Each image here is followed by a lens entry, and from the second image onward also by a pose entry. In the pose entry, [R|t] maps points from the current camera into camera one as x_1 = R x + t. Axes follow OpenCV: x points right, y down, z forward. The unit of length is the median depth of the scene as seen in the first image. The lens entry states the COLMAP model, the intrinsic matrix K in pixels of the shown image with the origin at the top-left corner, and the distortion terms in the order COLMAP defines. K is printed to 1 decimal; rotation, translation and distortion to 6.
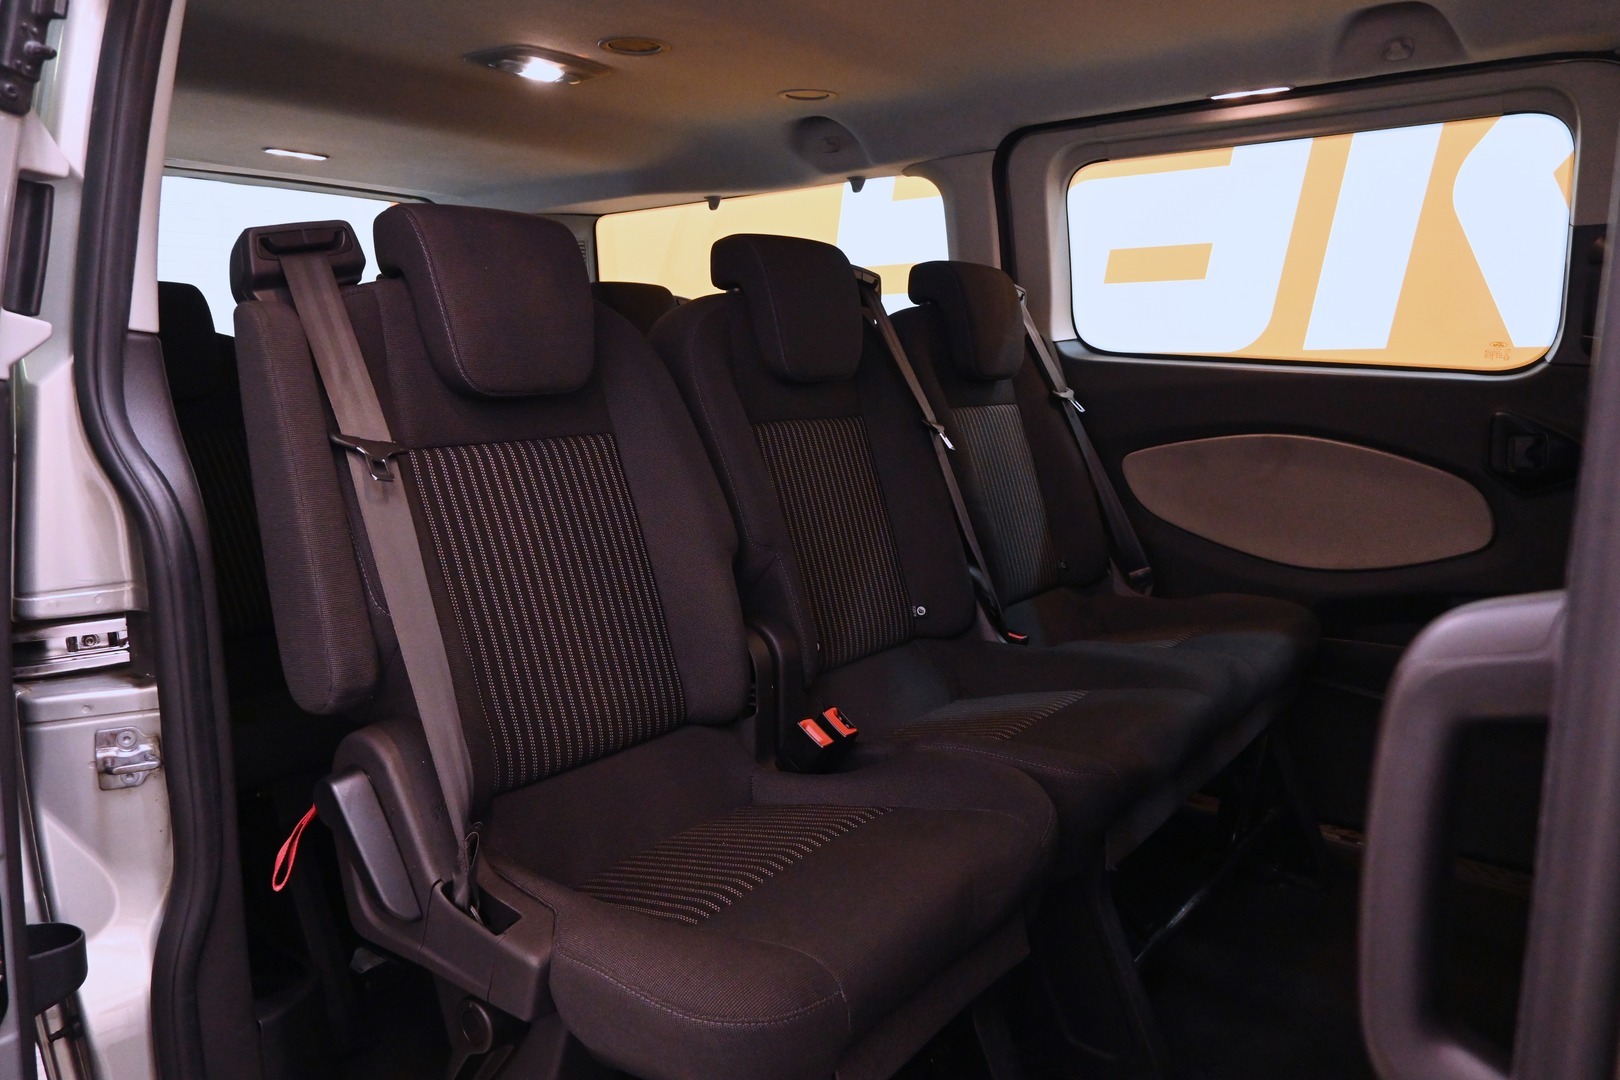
lens RADIAL K [[1131.2, 0, 808.7], [0, 1131.2, 538.8], [0, 0, 1]] dist [0.013353, 0.001919]
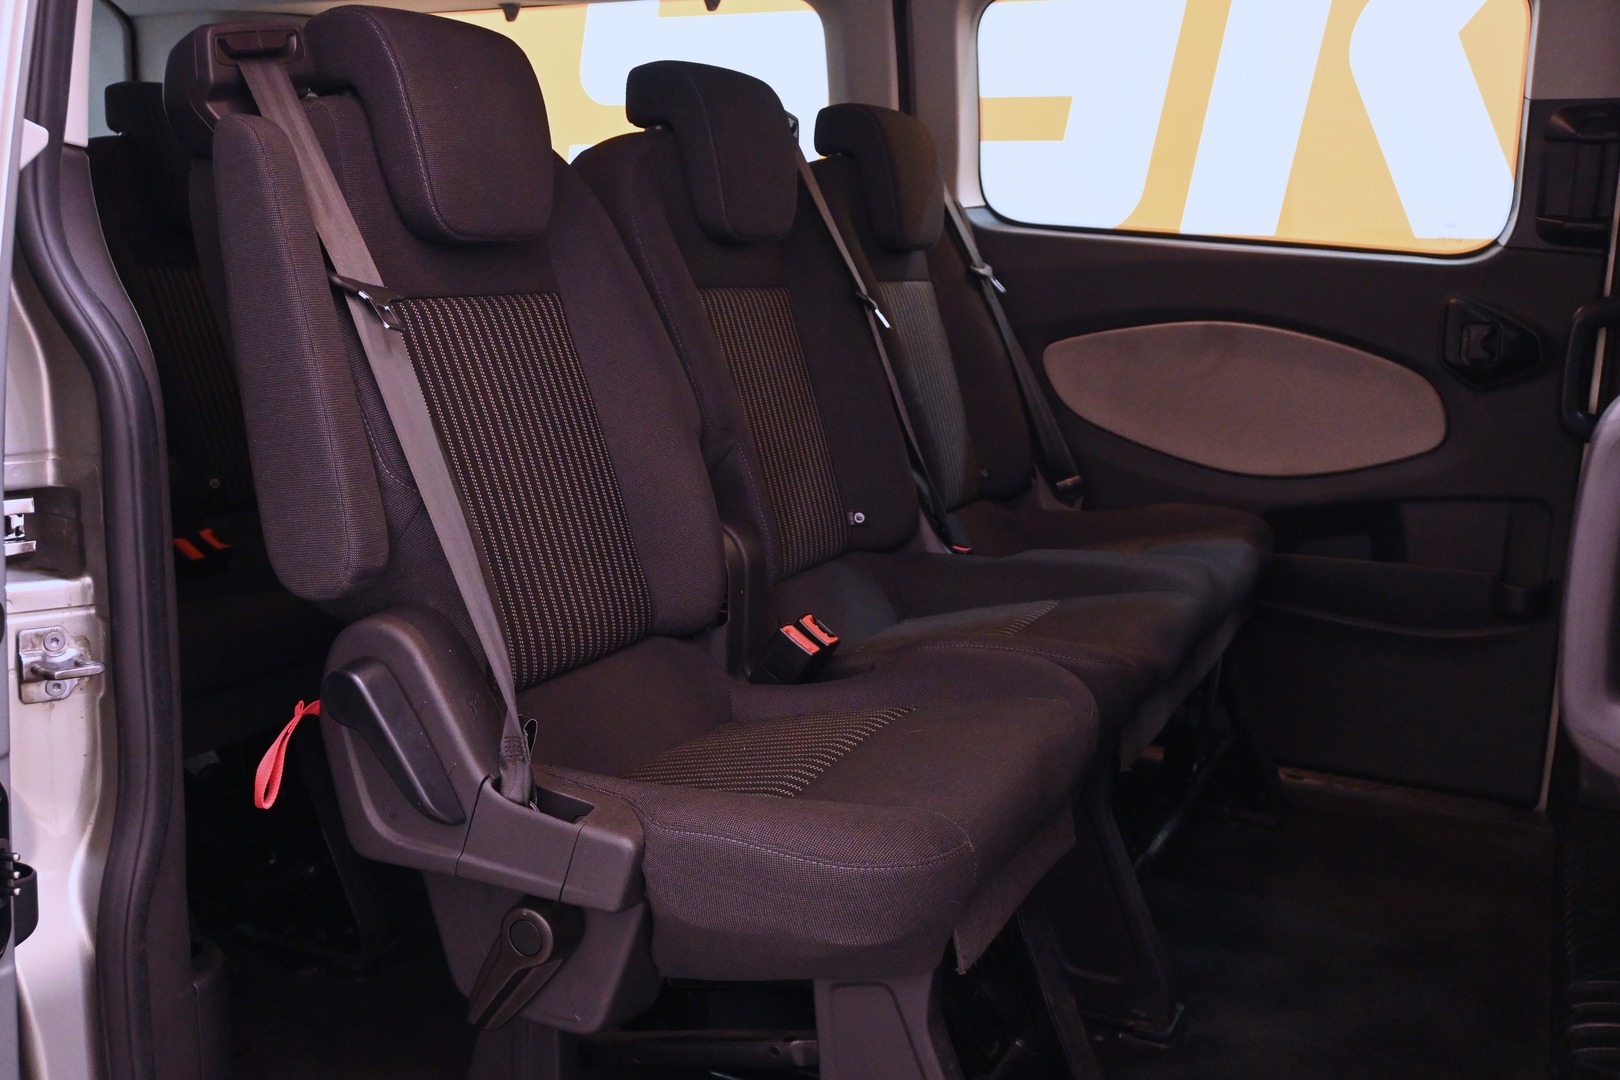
lens RADIAL K [[1594.8, 0, 810.7], [0, 1594.8, 537.8], [0, 0, 1]] dist [0.013091, 0.000000]
pose [[0.974518, -0.012104, 0.223984, -0.255928], [0.006115, 0.999605, 0.027415, 0.057165], [-0.224228, -0.025347, 0.974207, -0.200221]]
